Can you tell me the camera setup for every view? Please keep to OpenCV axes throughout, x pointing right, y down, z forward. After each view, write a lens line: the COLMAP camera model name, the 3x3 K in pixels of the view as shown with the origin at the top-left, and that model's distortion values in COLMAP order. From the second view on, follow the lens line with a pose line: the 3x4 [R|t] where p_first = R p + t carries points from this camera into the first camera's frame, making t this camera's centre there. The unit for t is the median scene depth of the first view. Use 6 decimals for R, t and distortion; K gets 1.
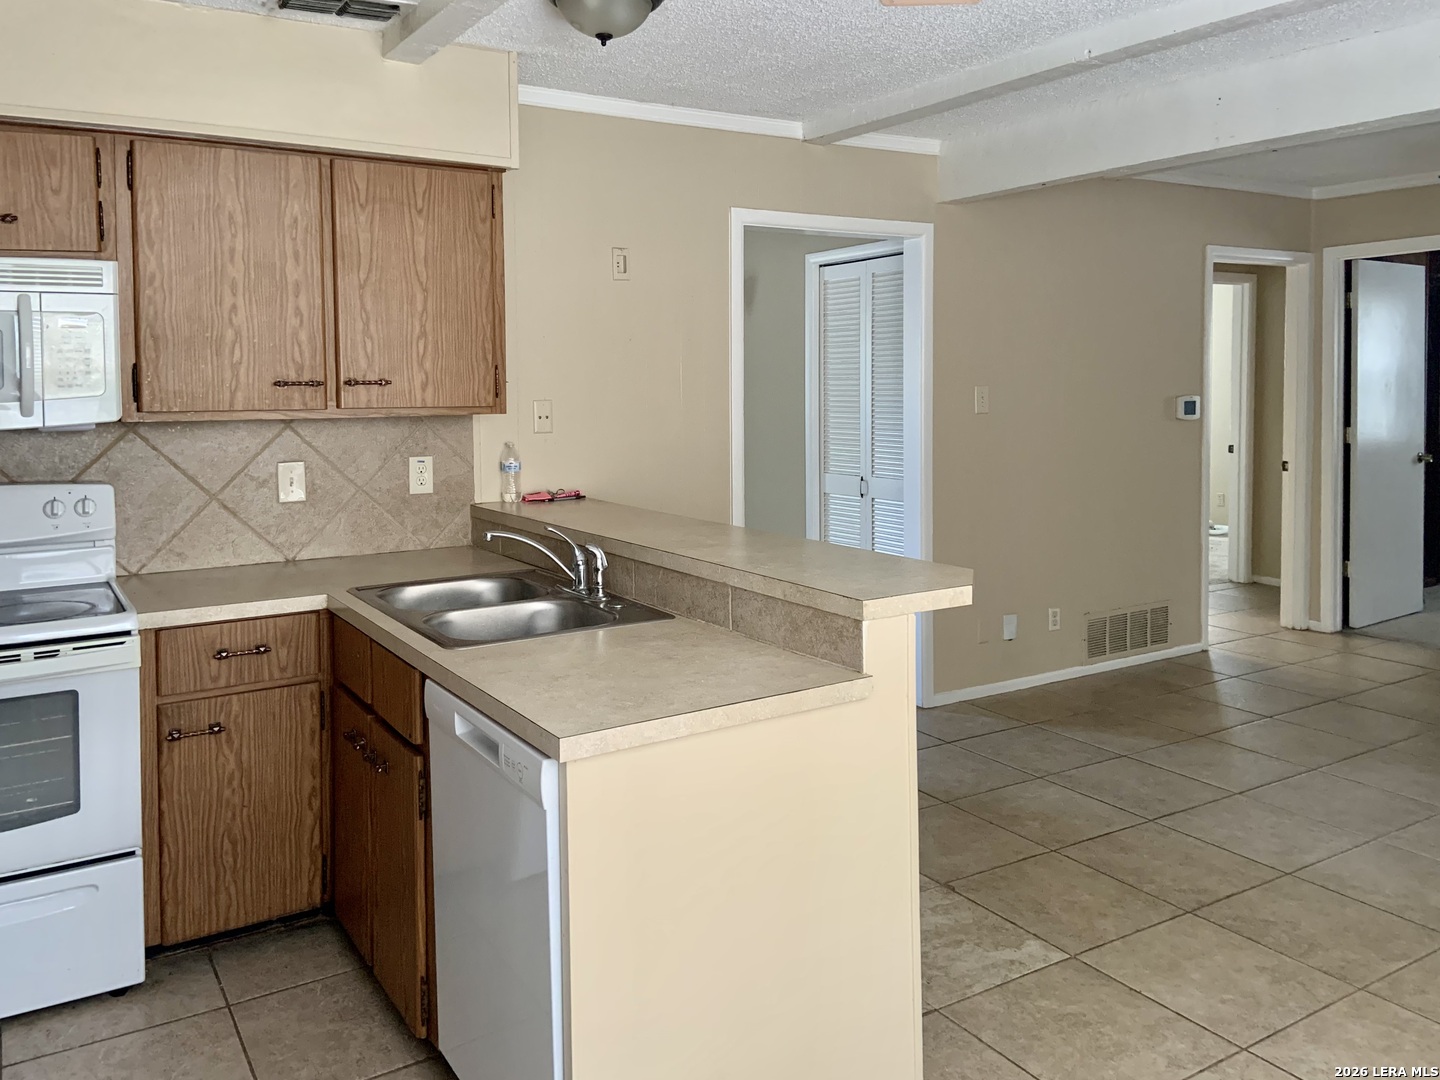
lens RADIAL K [[1129.6, 0, 679.1], [0, 1129.6, 554.1], [0, 0, 1]] dist [0.084933, -0.115060]
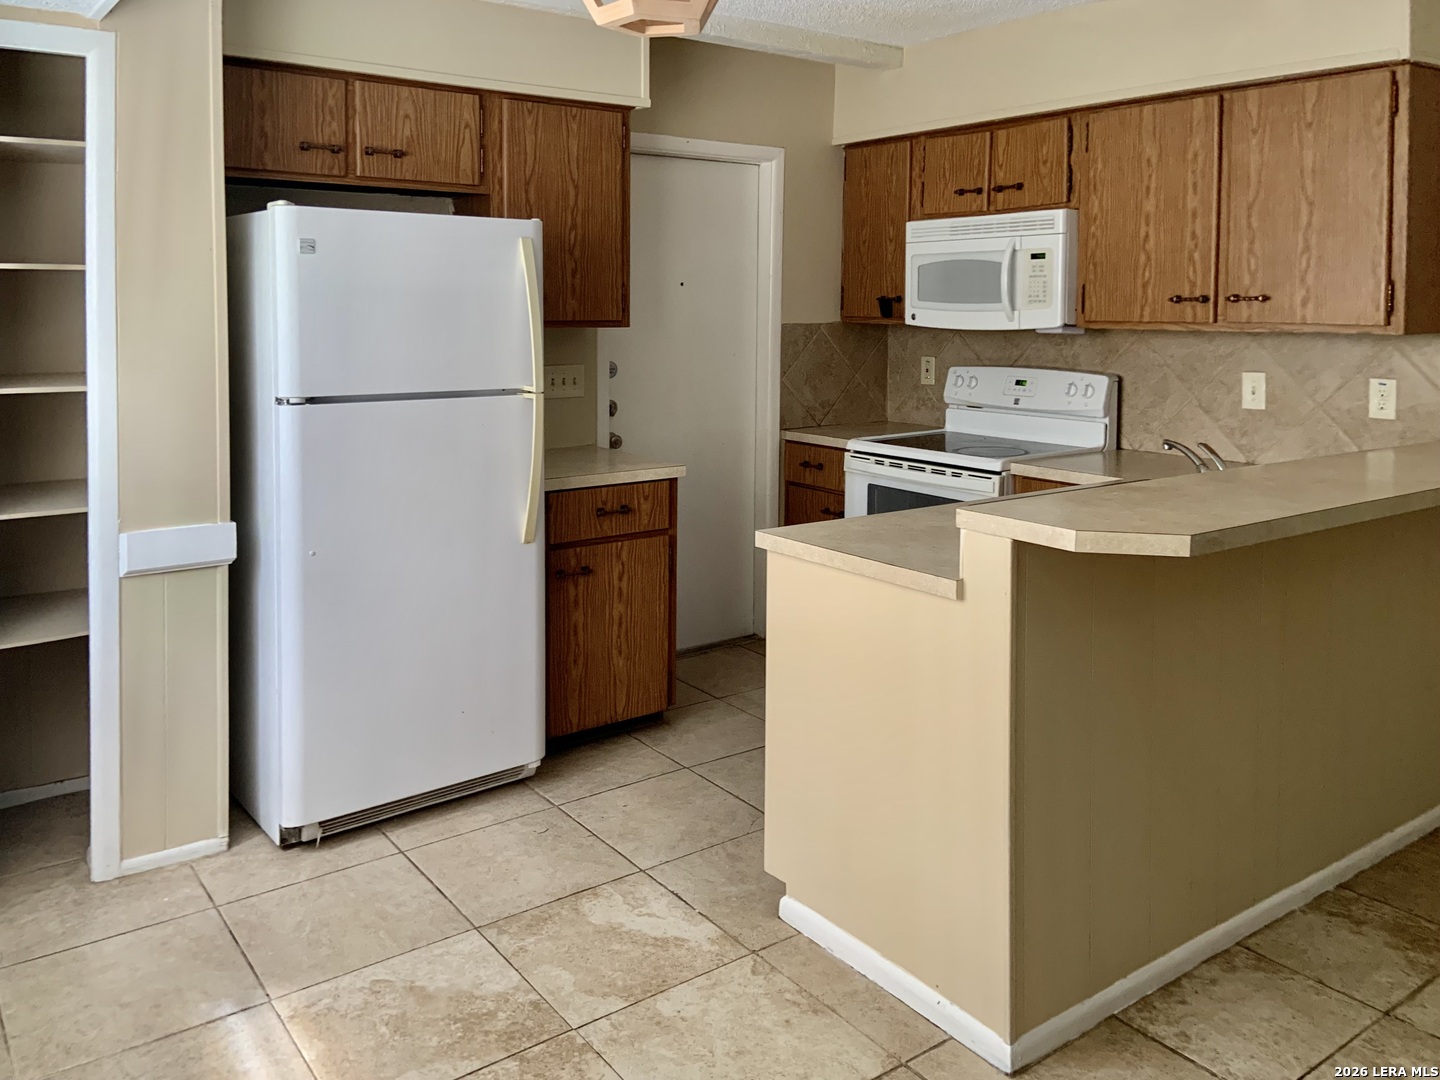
lens RADIAL K [[1129.6, 0, 717.2], [0, 1129.6, 540.7], [0, 0, 1]] dist [0.084933, -0.115060]
pose [[0.078123, 0.216997, -0.973041, 0.797405], [-0.154512, 0.966866, 0.203214, -0.075276], [0.984897, 0.134471, 0.109063, 0.440566]]
